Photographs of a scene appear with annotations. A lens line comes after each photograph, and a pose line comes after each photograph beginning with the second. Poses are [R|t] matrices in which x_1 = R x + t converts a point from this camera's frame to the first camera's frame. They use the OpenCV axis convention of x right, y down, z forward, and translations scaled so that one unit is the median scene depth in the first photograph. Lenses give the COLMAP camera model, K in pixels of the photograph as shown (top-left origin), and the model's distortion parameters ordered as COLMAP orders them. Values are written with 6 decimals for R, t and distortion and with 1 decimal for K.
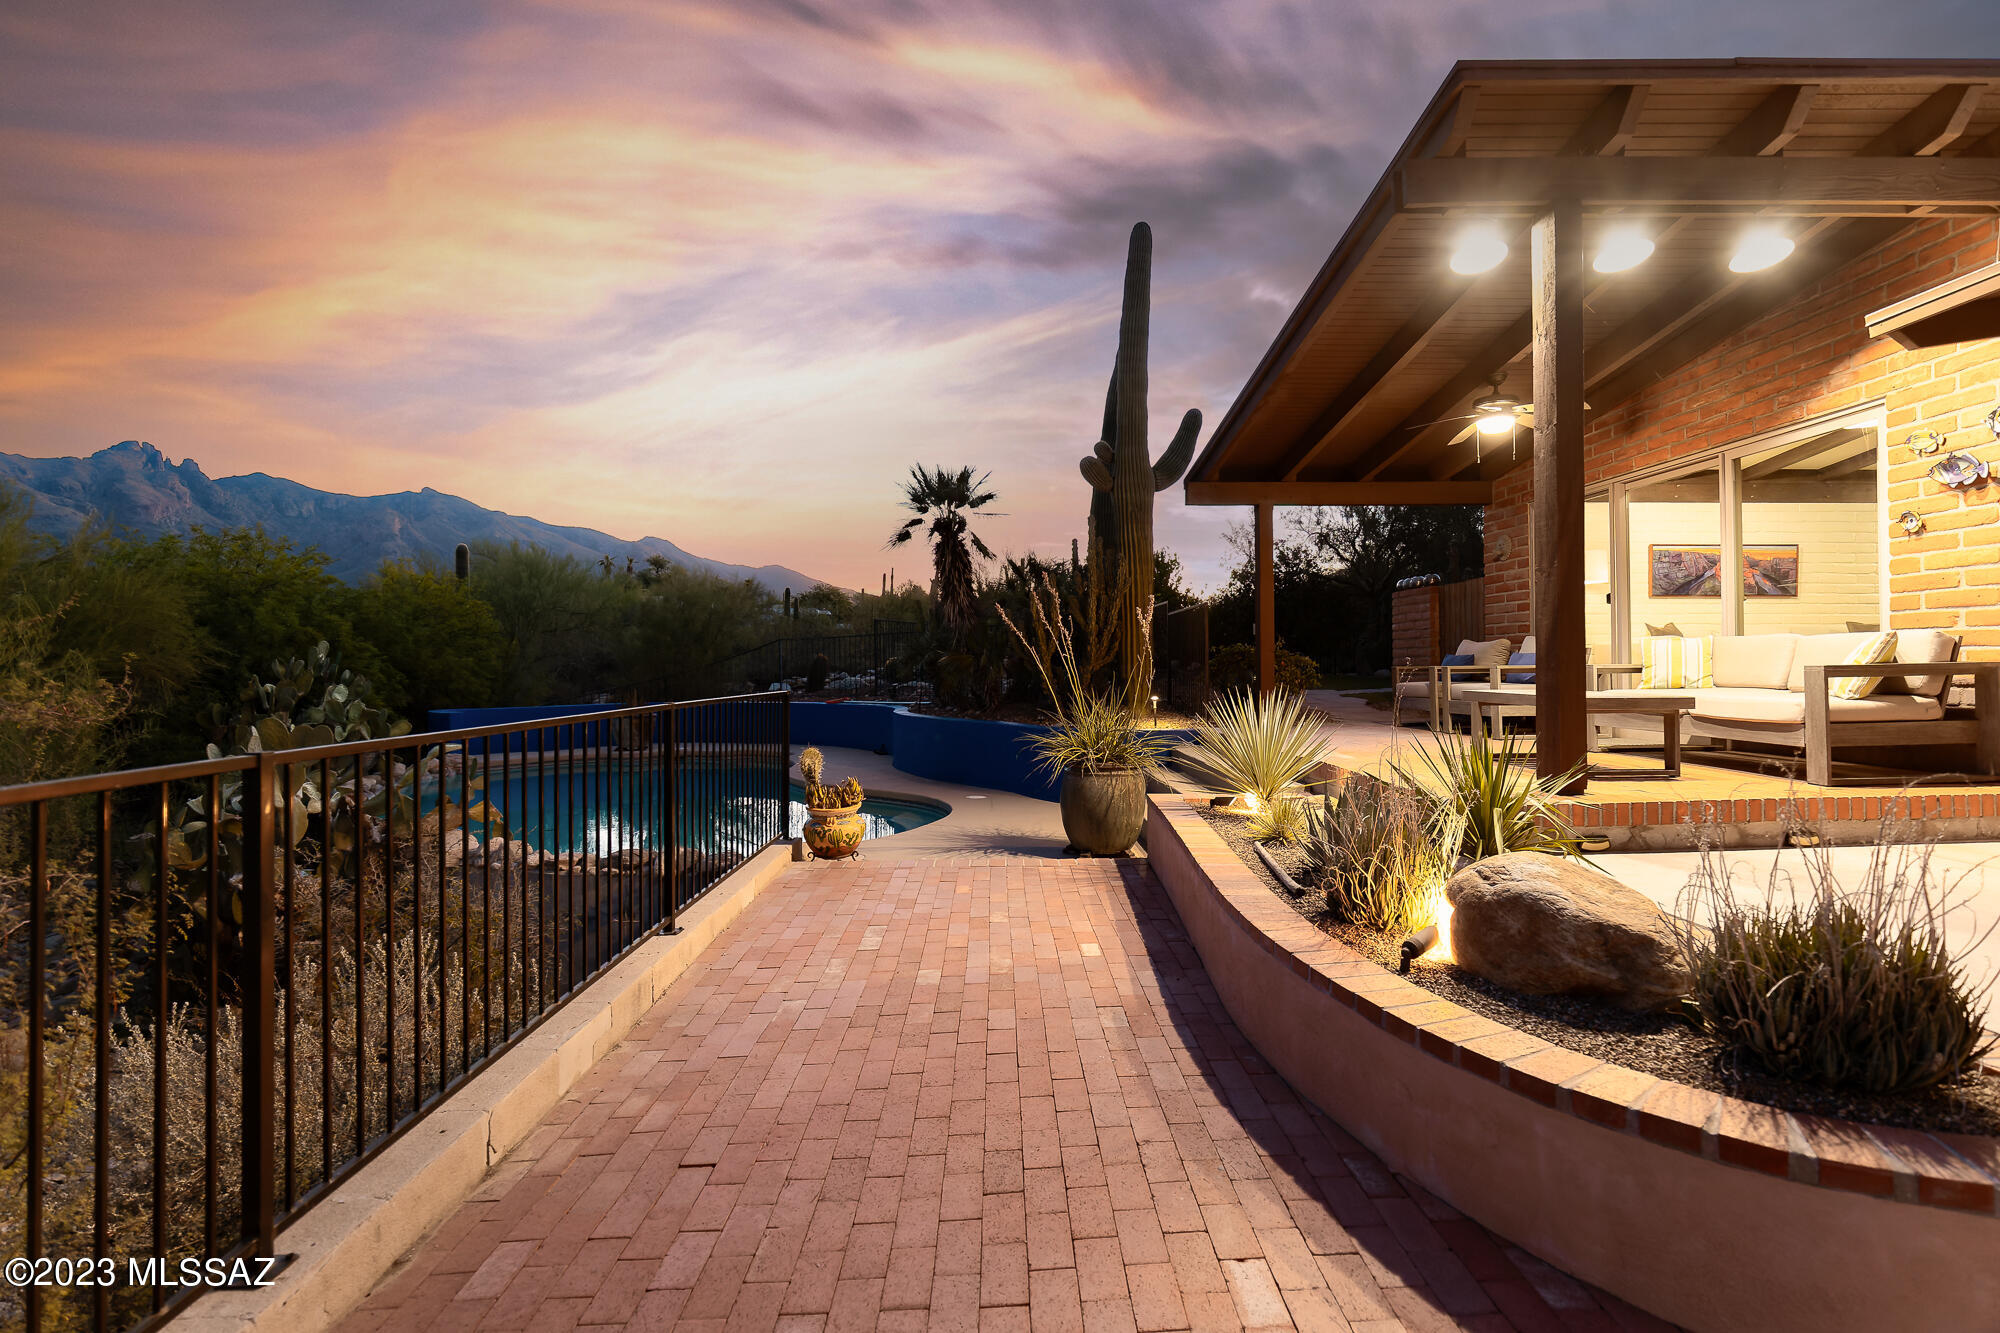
lens RADIAL K [[940.6, 0, 1002.1], [0, 940.6, 669.0], [0, 0, 1]] dist [0.001549, -0.000133]
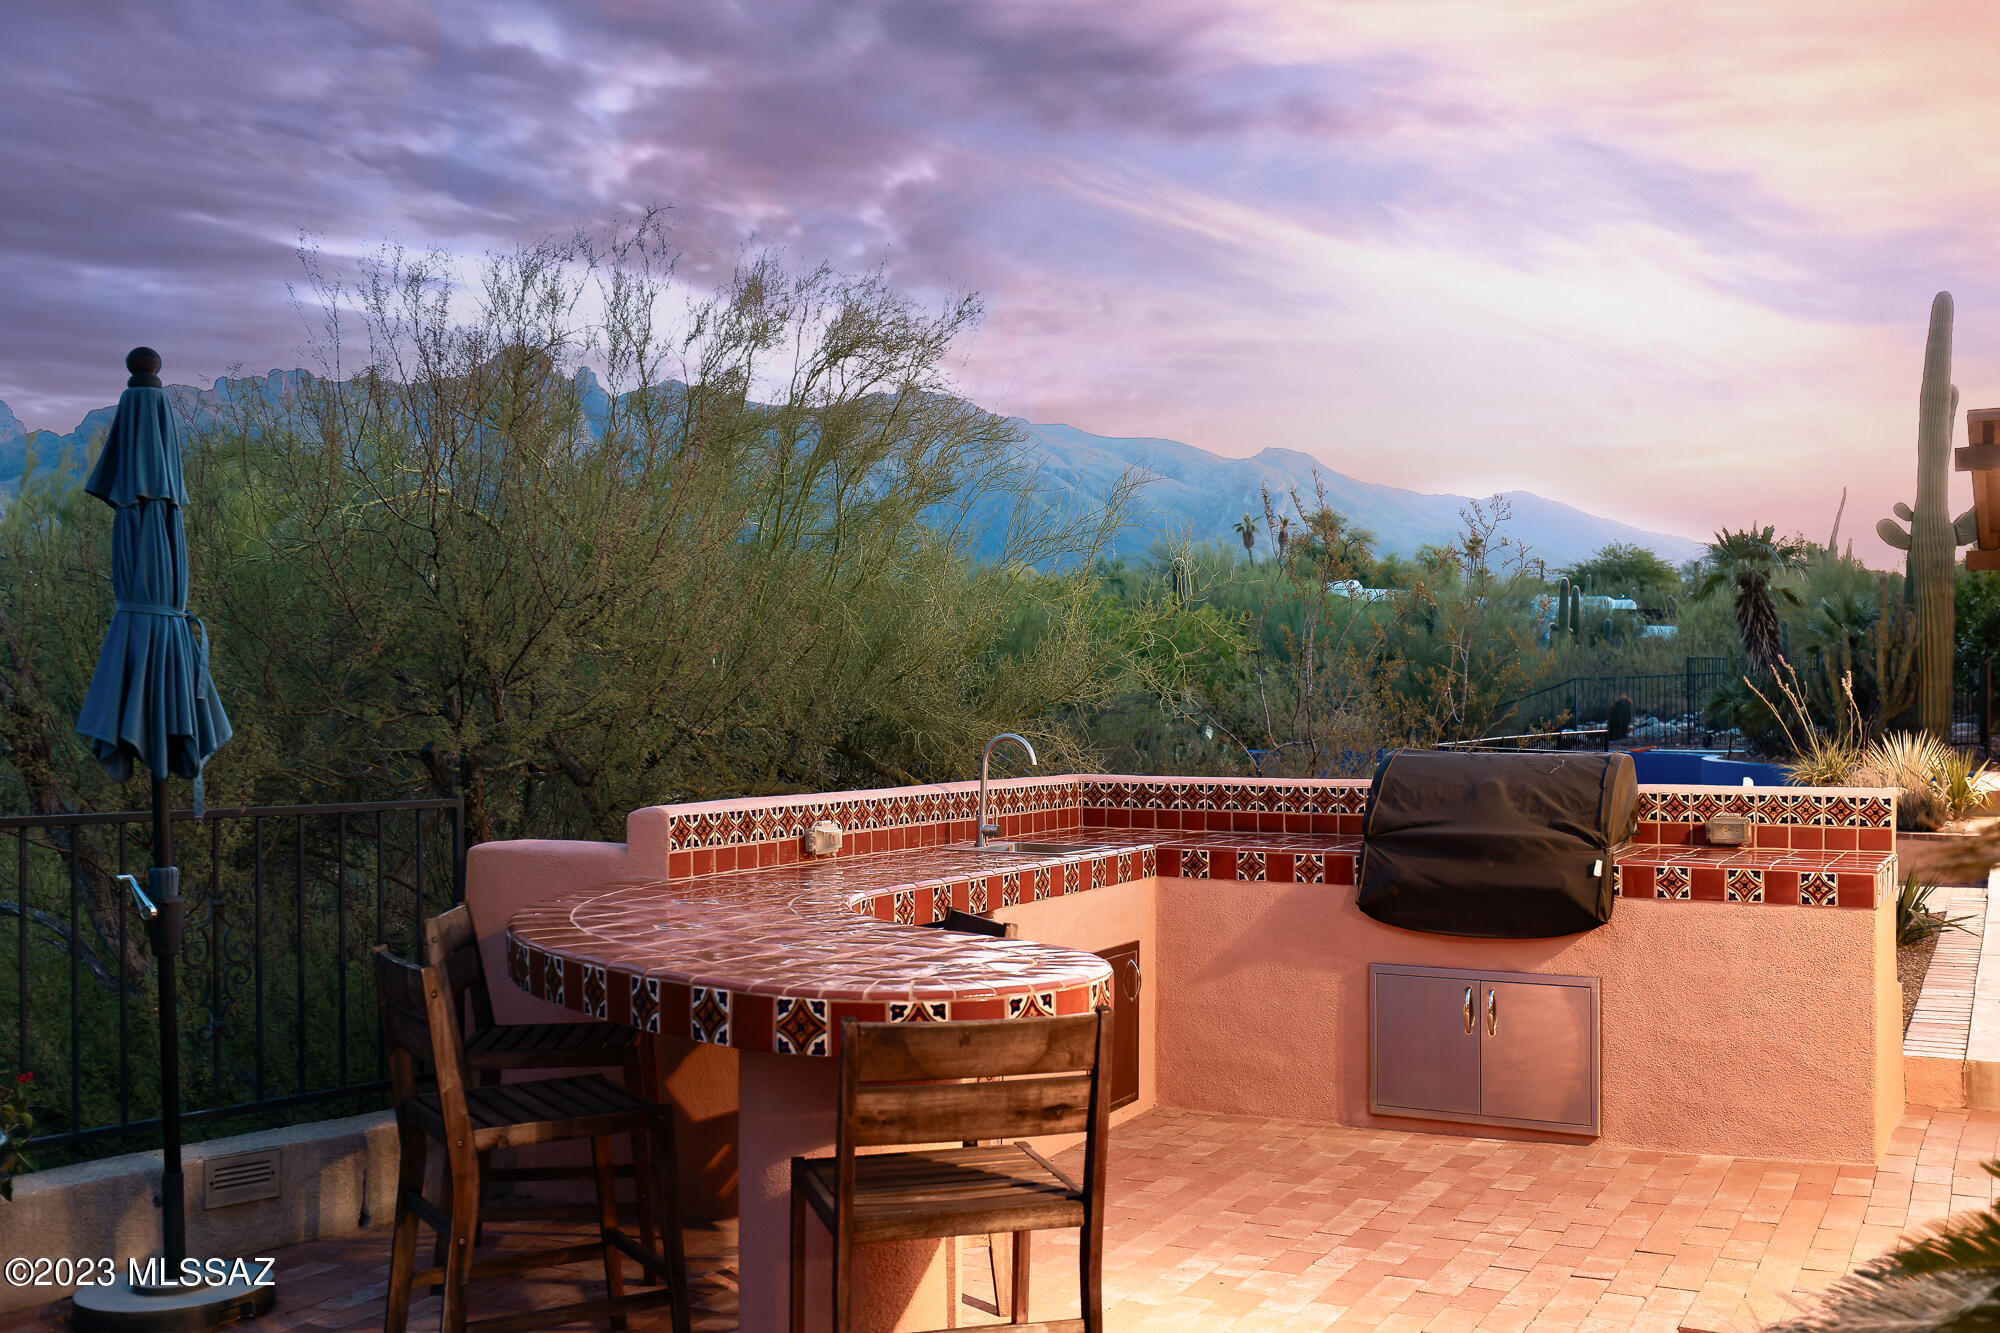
lens RADIAL K [[2041.3, 0, 1001.1], [0, 2041.3, 672.7], [0, 0, 1]] dist [-0.003663, 0.000000]
pose [[0.886033, -0.001344, -0.463621, 0.223272], [-0.006346, 0.999867, -0.015026, -0.007829], [0.463579, 0.016256, 0.885906, -1.223926]]
